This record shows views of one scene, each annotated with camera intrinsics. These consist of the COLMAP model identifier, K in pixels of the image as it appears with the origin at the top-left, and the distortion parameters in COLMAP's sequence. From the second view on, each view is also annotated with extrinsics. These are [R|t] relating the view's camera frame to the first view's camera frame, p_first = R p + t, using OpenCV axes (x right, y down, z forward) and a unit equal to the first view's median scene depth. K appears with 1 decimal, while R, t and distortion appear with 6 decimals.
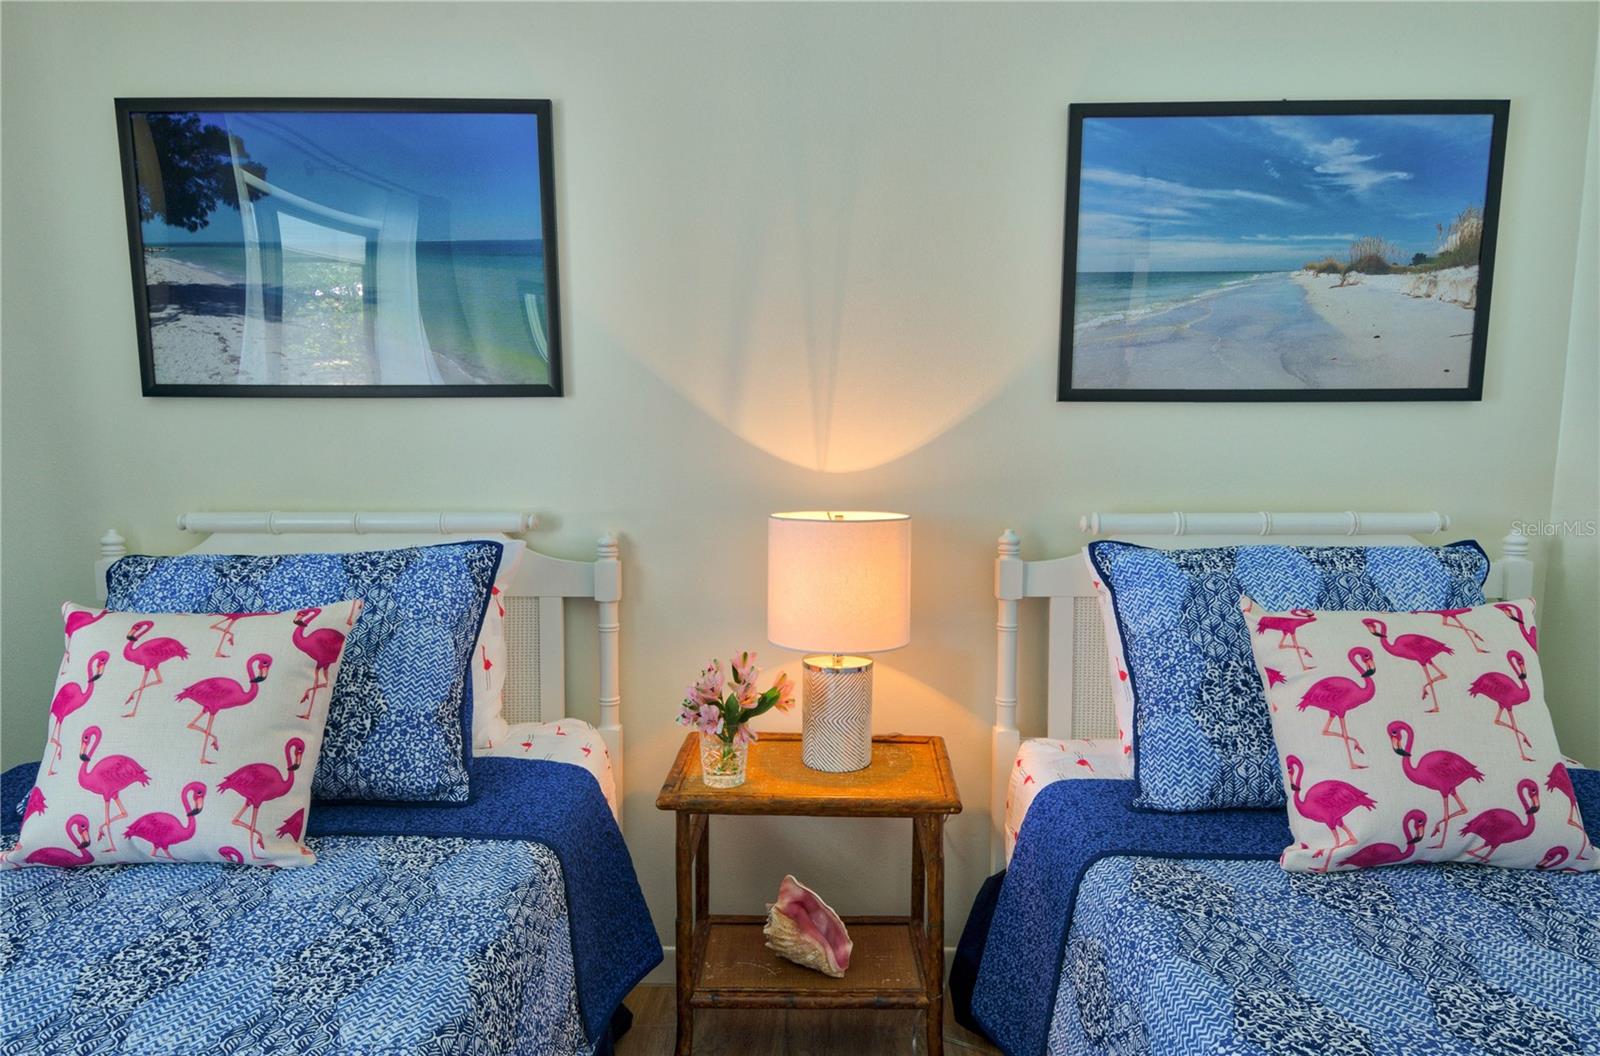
lens RADIAL K [[1000.0, 0, 796.0], [0, 1000.0, 567.5], [0, 0, 1]] dist [0.005642, 0.001746]
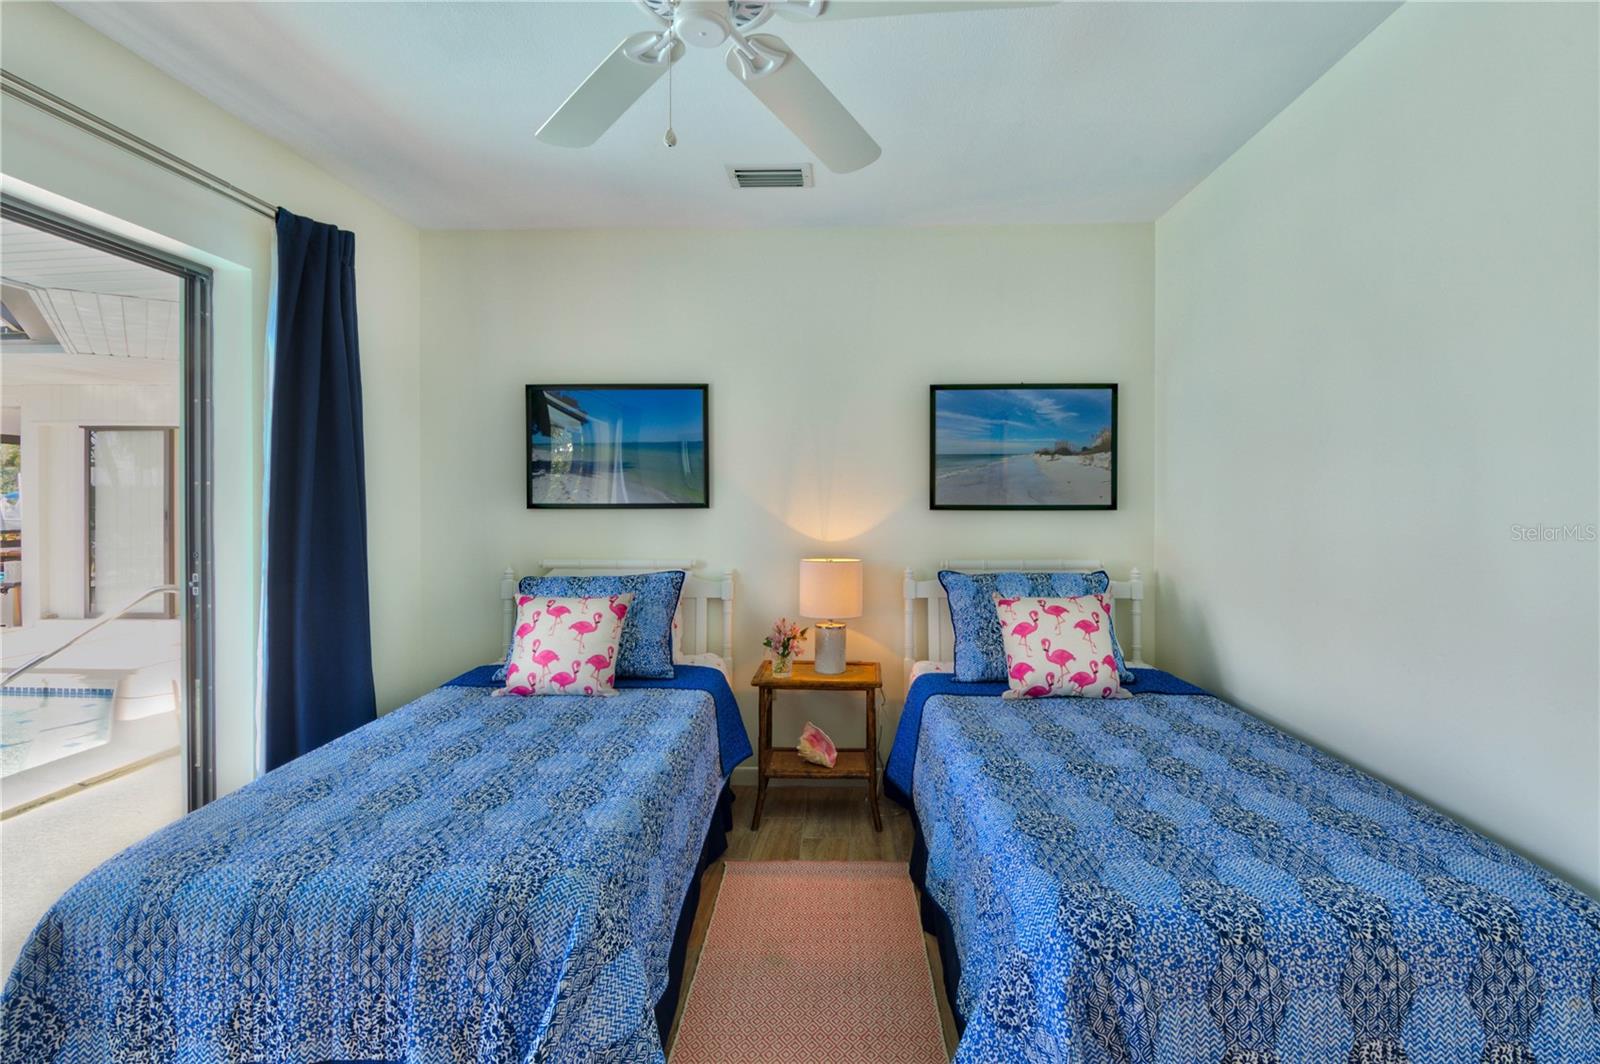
lens RADIAL K [[697.3, 0, 800.0], [0, 697.3, 532.0], [0, 0, 1]] dist [0.000115, 0.000001]
pose [[0.999387, -0.000085, -0.035022, 0.033247], [-0.003842, 0.993697, -0.112031, 0.072130], [0.034811, 0.112097, 0.993087, -0.687024]]
